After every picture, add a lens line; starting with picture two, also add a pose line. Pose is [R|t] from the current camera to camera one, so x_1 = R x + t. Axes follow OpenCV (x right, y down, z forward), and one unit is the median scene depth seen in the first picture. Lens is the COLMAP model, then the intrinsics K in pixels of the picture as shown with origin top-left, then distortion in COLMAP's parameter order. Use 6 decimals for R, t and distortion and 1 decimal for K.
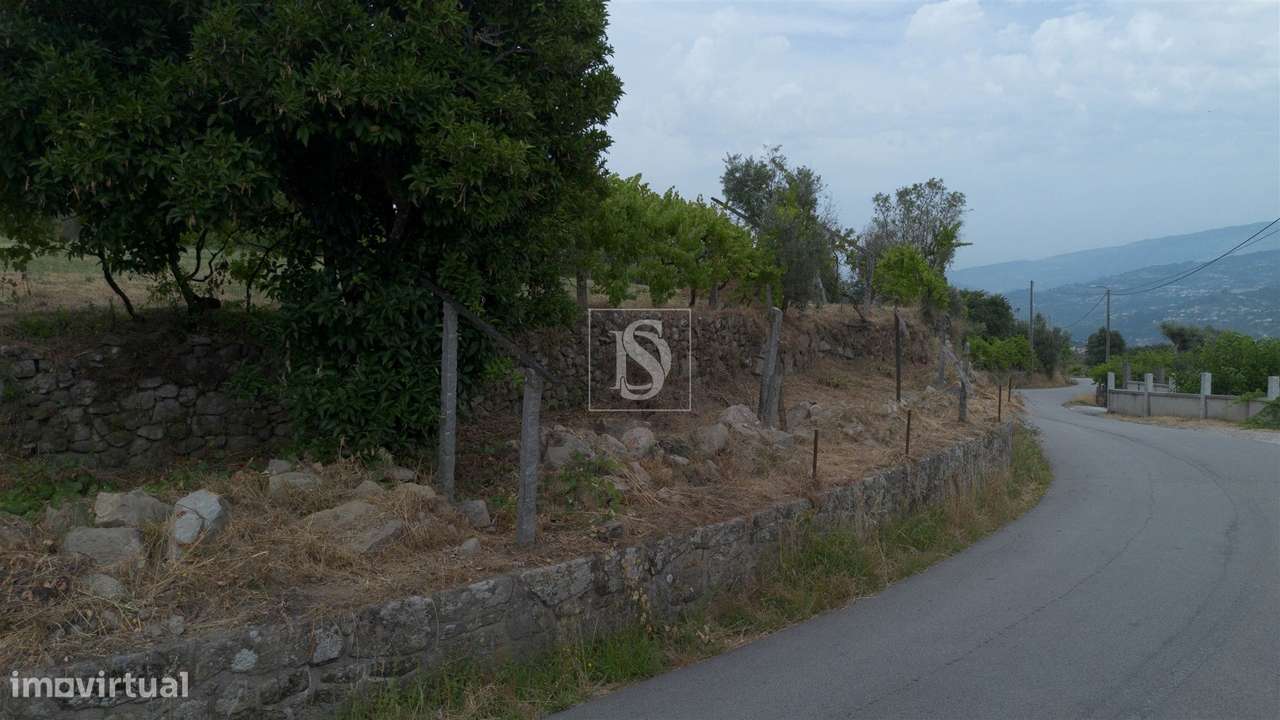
lens RADIAL K [[908.2, 0, 634.2], [0, 908.2, 363.3], [0, 0, 1]] dist [0.064167, -0.060103]
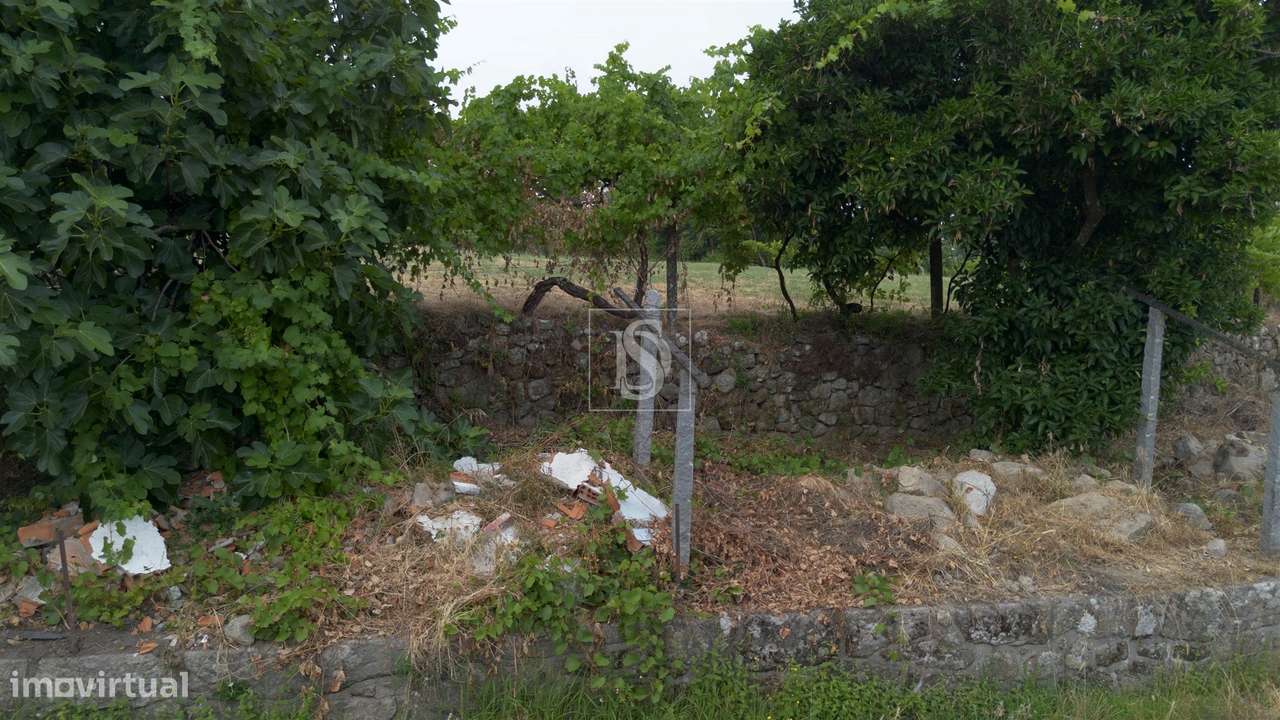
lens RADIAL K [[908.2, 0, 638.1], [0, 908.2, 358.8], [0, 0, 1]] dist [0.064167, -0.060103]
pose [[0.927306, 0.027212, -0.373313, -0.410611], [-0.031402, 0.999494, -0.005147, 0.016611], [0.372983, 0.016496, 0.927691, -0.204233]]
